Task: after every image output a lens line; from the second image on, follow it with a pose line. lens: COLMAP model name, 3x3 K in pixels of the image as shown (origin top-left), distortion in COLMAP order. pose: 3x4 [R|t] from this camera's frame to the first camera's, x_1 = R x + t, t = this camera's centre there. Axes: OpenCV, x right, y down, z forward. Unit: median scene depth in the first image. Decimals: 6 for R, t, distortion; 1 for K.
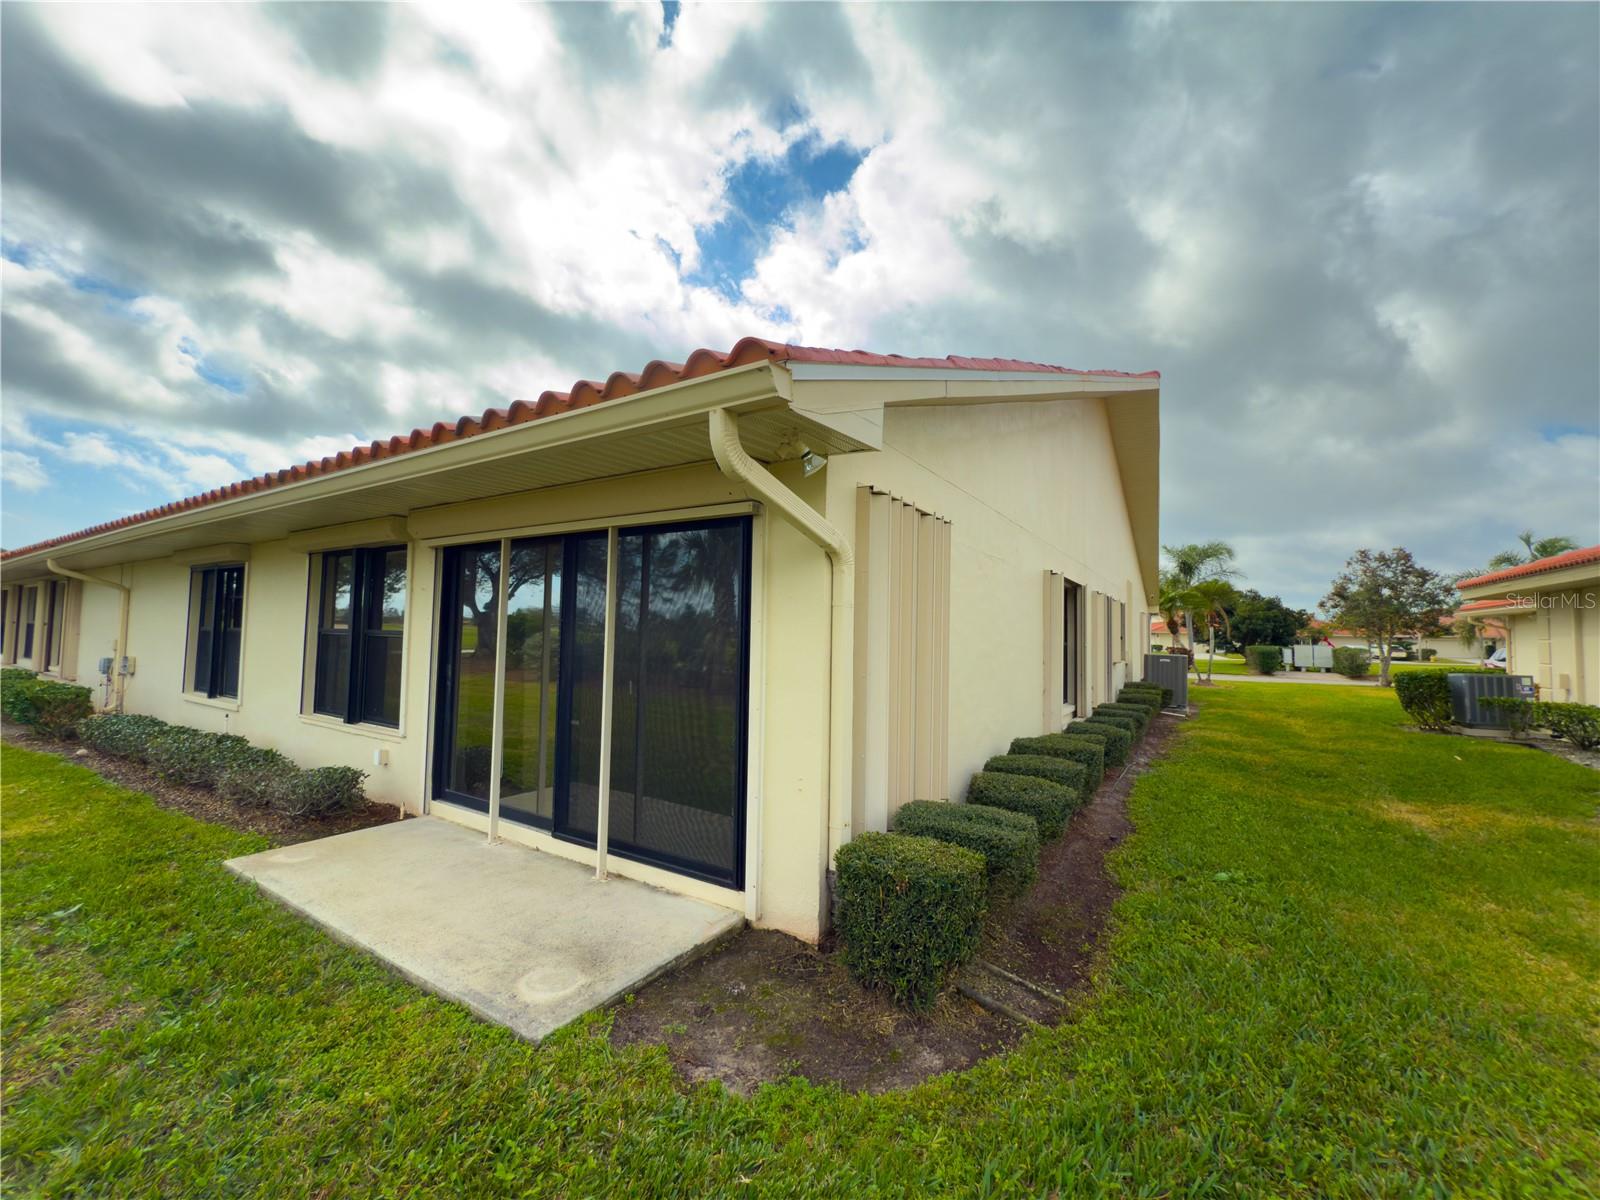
lens RADIAL K [[650.0, 0, 800.0], [0, 650.0, 600.0], [0, 0, 1]] dist [0.001678, 0.000145]
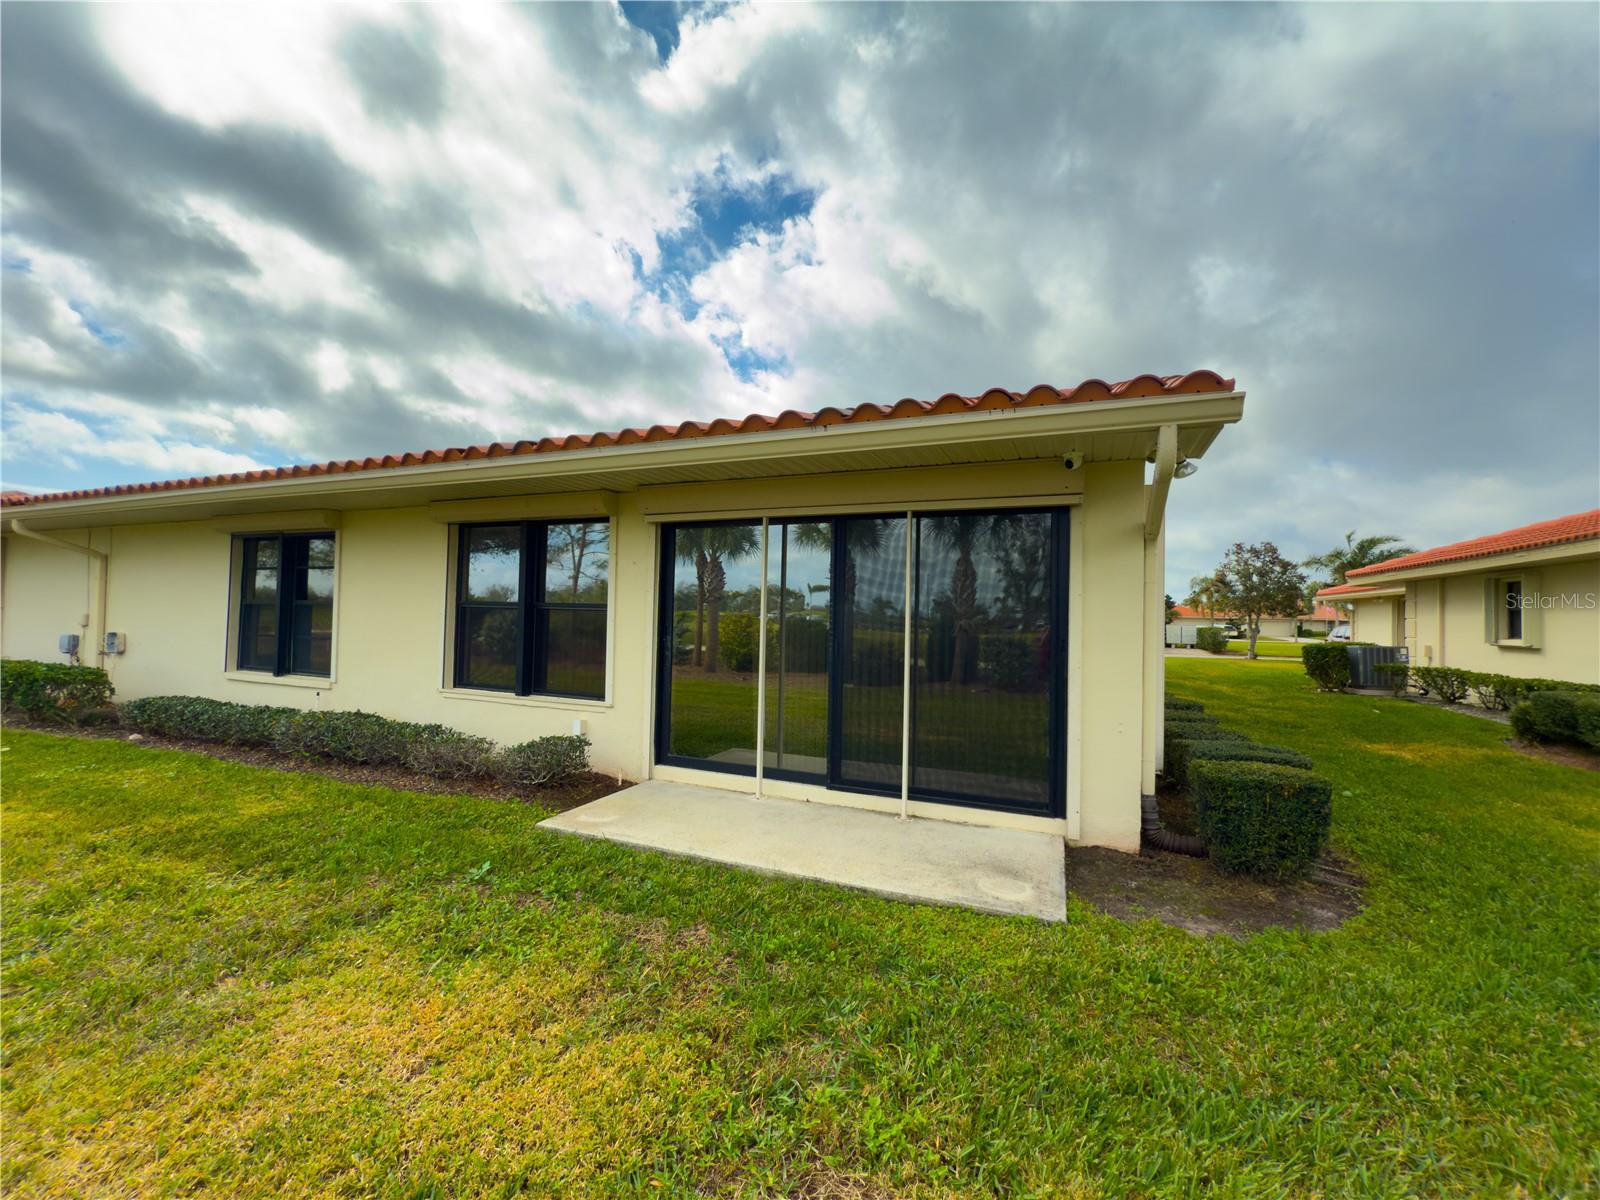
lens RADIAL K [[654.5, 0, 800.0], [0, 654.5, 600.0], [0, 0, 1]] dist [0.001847, 0.000293]
pose [[0.983286, 0.007669, 0.181906, -1.076481], [-0.013025, 0.999516, 0.028268, 0.022681], [-0.181601, -0.030165, 0.982910, -0.127497]]
